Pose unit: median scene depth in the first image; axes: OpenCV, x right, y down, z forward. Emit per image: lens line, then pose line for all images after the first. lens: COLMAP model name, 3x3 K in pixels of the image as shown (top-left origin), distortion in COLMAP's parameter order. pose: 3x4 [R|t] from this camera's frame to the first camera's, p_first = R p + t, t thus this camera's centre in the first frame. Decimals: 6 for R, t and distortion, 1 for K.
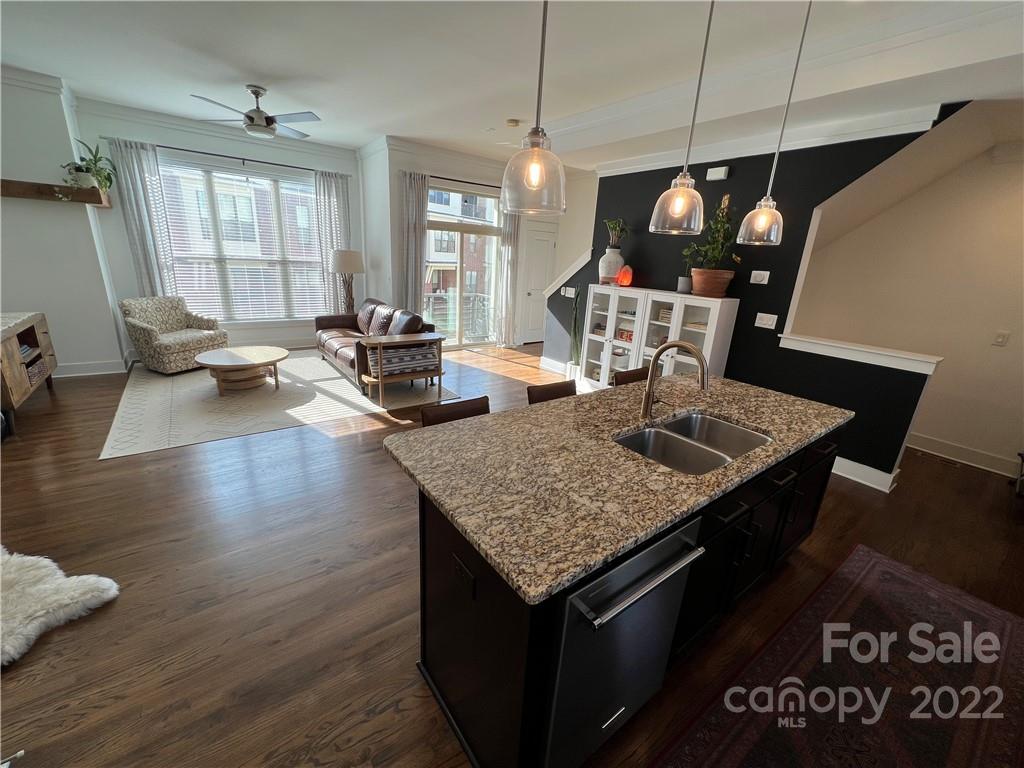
lens RADIAL K [[411.7, 0, 510.3], [0, 411.7, 381.3], [0, 0, 1]] dist [-0.004461, 0.002307]
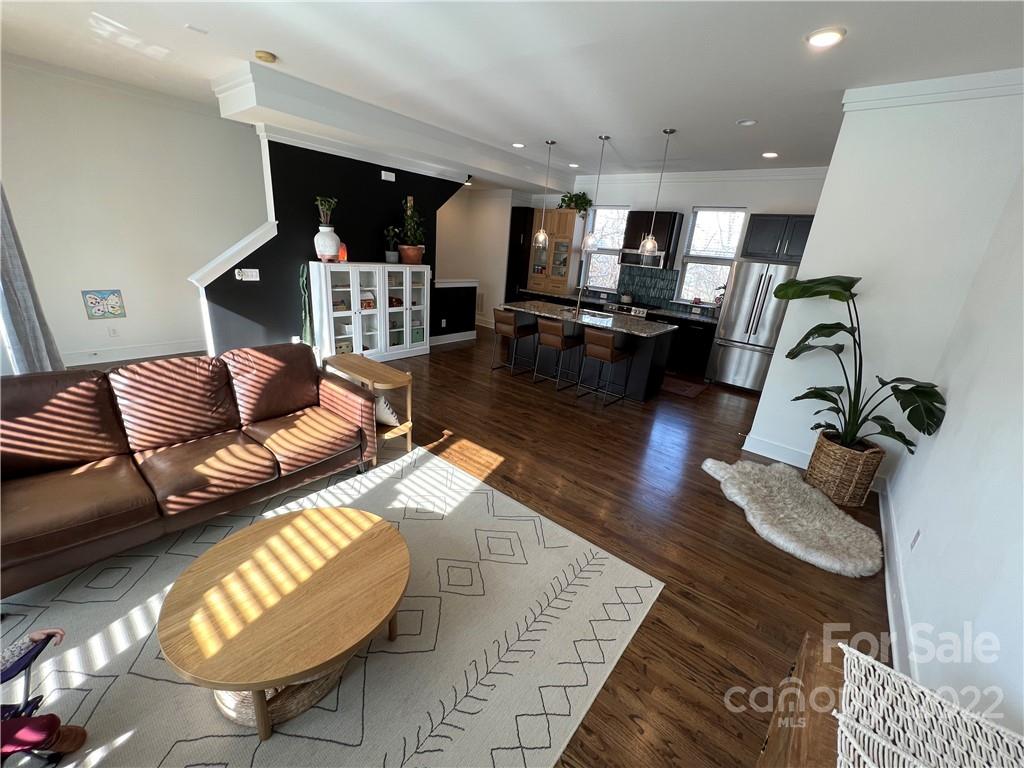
lens RADIAL K [[411.7, 0, 510.3], [0, 411.7, 381.3], [0, 0, 1]] dist [-0.004461, 0.002307]
pose [[-0.228338, -0.375300, 0.898338, -1.082064], [0.195797, 0.886160, 0.419980, -0.374088], [-0.953690, 0.271789, -0.128862, 0.930330]]
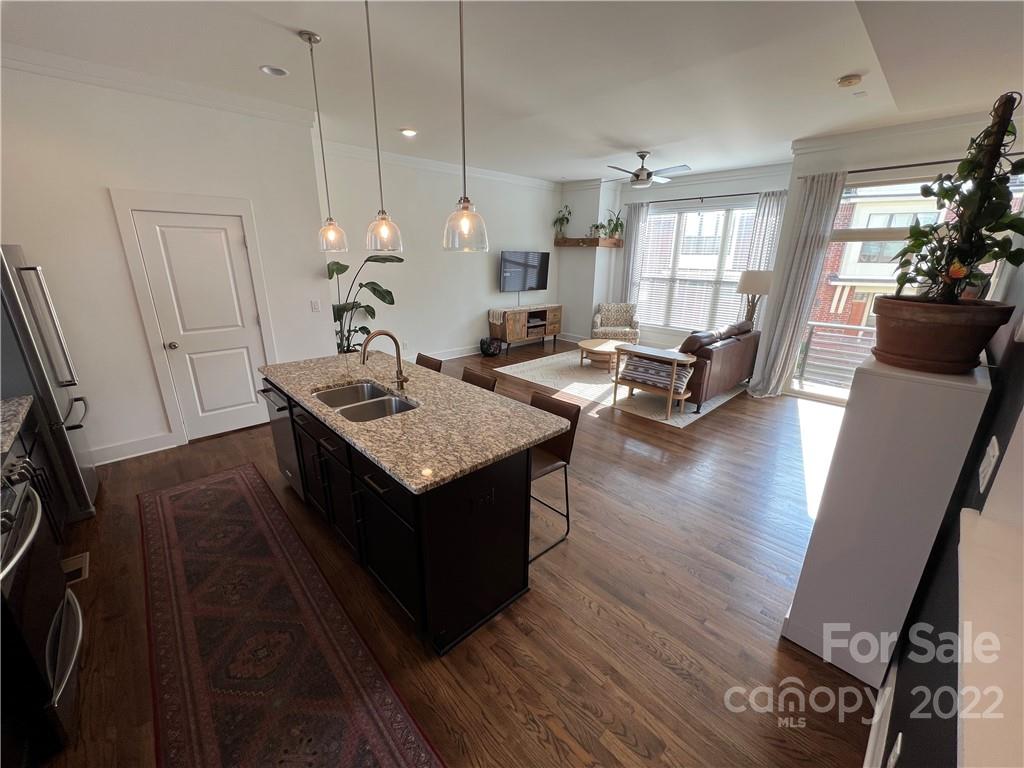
lens RADIAL K [[411.7, 0, 510.3], [0, 411.7, 381.3], [0, 0, 1]] dist [-0.004461, 0.002307]
pose [[0.115085, 0.240594, -0.963779, 0.797049], [-0.295597, 0.934568, 0.198004, -0.147026], [0.948355, 0.262103, 0.178674, 0.530630]]
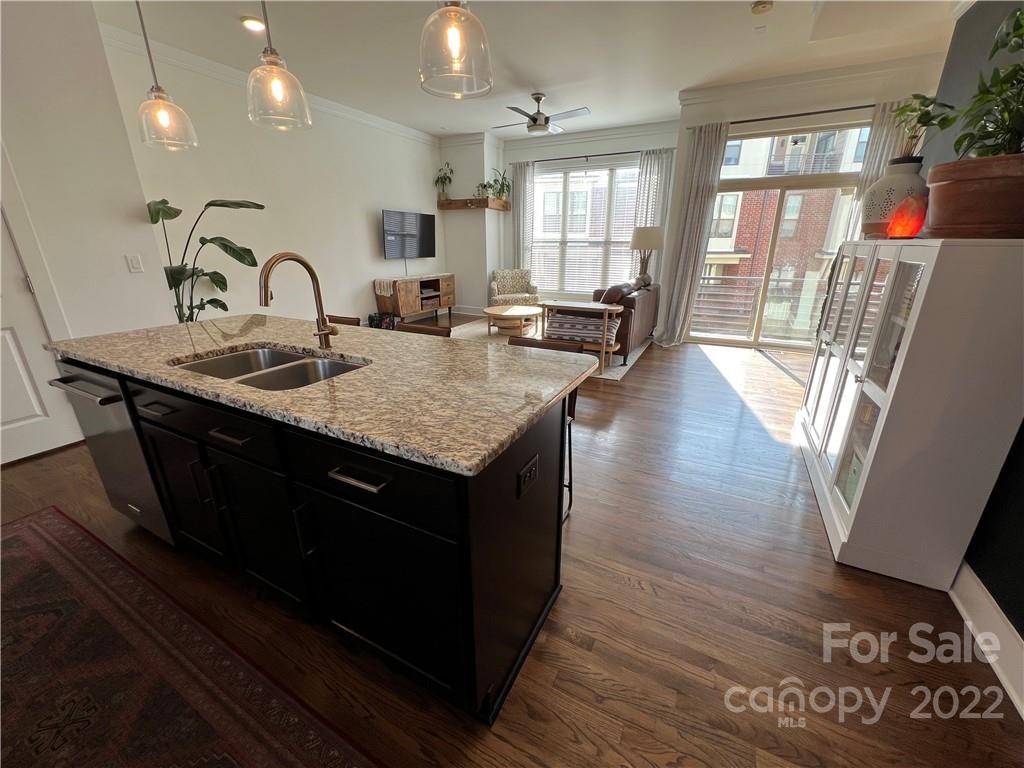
lens RADIAL K [[411.7, 0, 510.3], [0, 411.7, 381.3], [0, 0, 1]] dist [-0.004461, 0.002307]
pose [[0.430947, 0.235606, -0.871077, 0.628214], [-0.240689, 0.960354, 0.140677, -0.031287], [0.869686, 0.149034, 0.470570, 0.457196]]
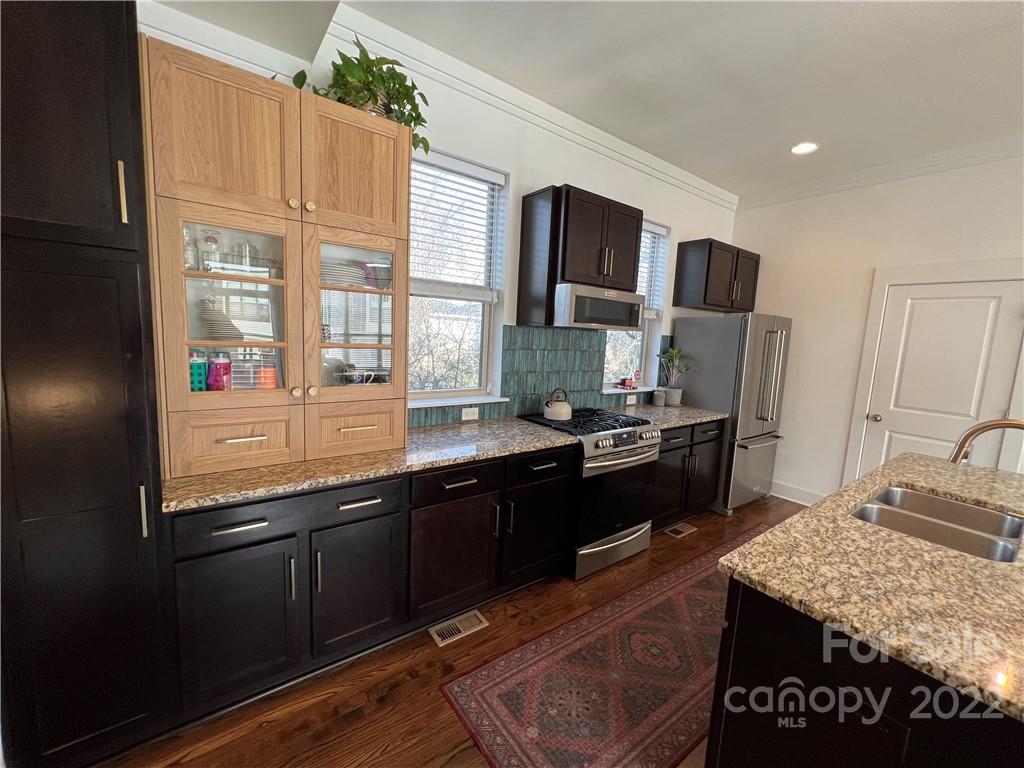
lens RADIAL K [[411.7, 0, 510.3], [0, 411.7, 381.3], [0, 0, 1]] dist [-0.004461, 0.002307]
pose [[-0.994522, -0.104128, -0.009164, 0.610674], [-0.098820, 0.907995, 0.407160, -0.169216], [-0.034076, 0.405835, -0.913311, 0.752106]]
